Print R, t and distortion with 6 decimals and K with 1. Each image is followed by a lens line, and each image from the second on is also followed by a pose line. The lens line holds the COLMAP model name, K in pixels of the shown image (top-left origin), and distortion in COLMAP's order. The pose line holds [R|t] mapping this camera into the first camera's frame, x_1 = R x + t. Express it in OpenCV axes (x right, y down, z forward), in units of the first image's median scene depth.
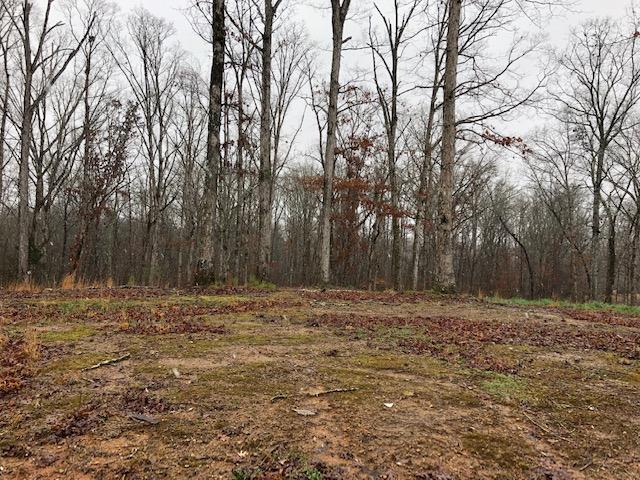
lens RADIAL K [[524.9, 0, 304.7], [0, 524.9, 230.8], [0, 0, 1]] dist [0.054557, -0.106075]
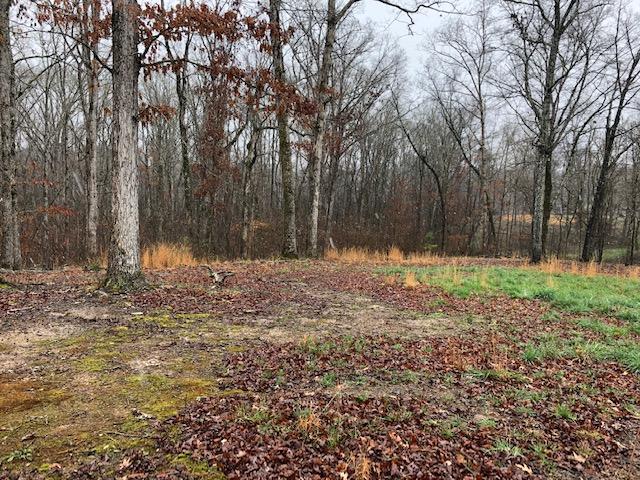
lens RADIAL K [[522.1, 0, 312.1], [0, 522.1, 239.3], [0, 0, 1]] dist [0.014507, 0.004423]
pose [[0.969216, -0.039716, 0.242988, 0.035871], [0.000524, 0.987234, 0.159273, 0.003086], [-0.246212, -0.154243, 0.956864, 0.269229]]
